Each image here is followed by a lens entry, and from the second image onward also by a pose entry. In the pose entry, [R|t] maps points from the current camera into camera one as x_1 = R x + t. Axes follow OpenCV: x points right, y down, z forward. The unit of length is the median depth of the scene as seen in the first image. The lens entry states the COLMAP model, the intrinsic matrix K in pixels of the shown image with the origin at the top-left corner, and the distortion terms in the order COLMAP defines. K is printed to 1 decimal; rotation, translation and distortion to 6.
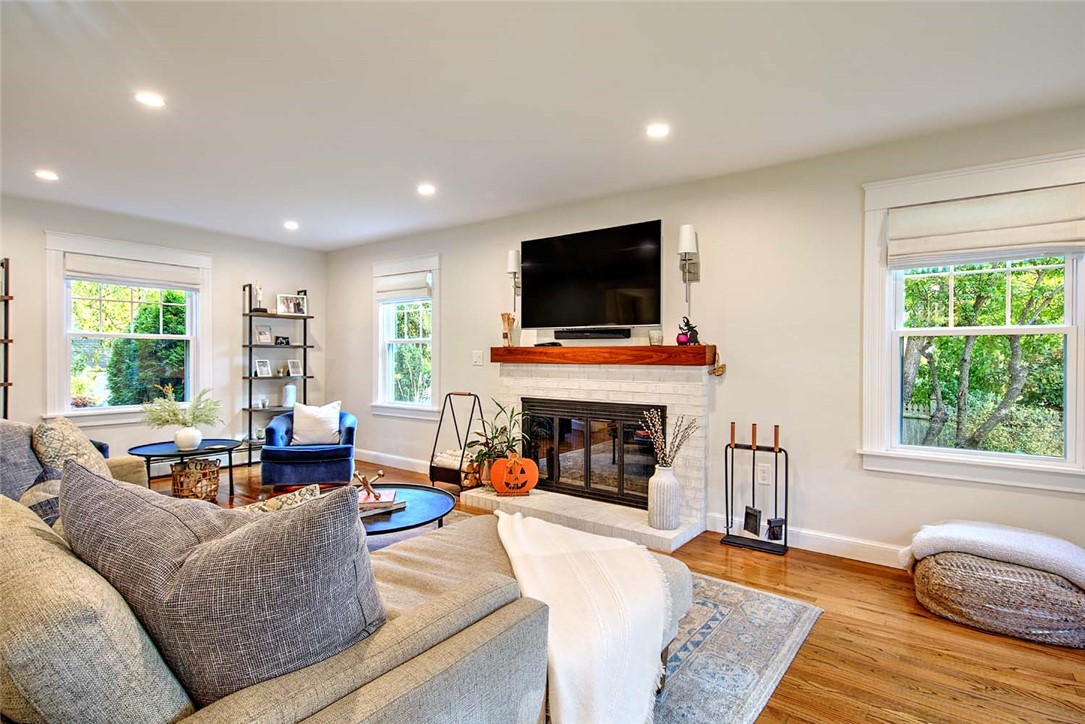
lens RADIAL K [[547.6, 0, 544.6], [0, 547.6, 362.7], [0, 0, 1]] dist [-0.001740, -0.000540]
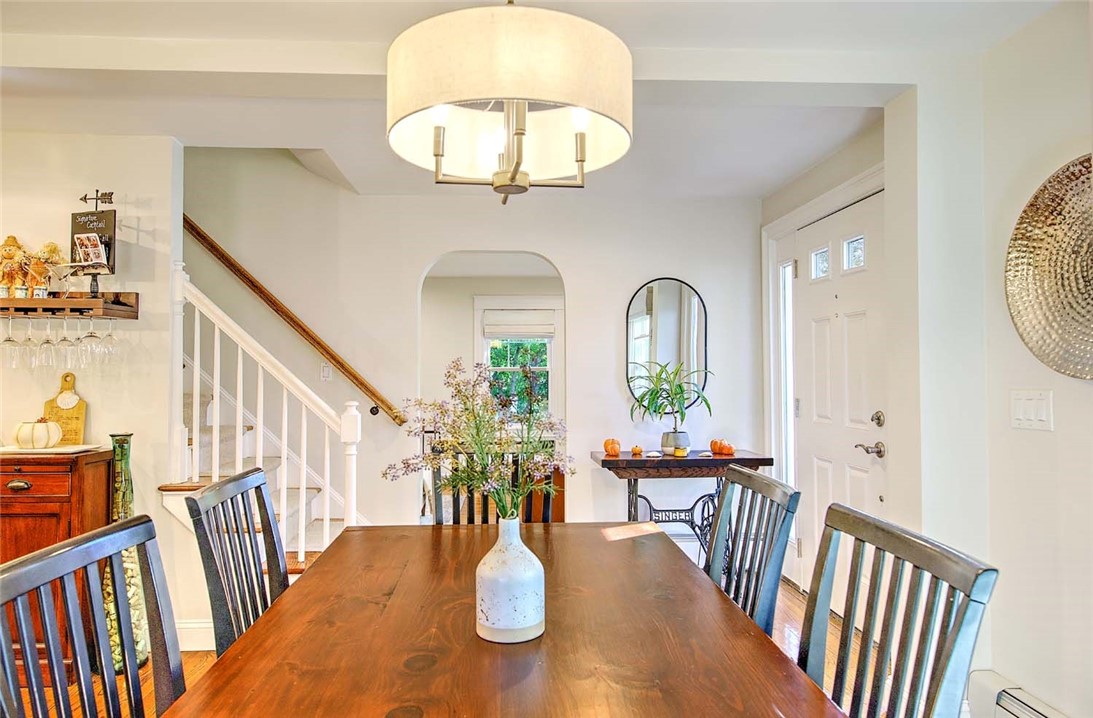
lens RADIAL K [[716.7, 0, 547.8], [0, 716.7, 354.5], [0, 0, 1]] dist [0.007977, 0.003105]
pose [[0.784749, 0.003094, 0.619806, -0.837585], [0.013549, 0.999663, -0.022145, -0.050875], [-0.619666, 0.025776, 0.784442, -1.233294]]
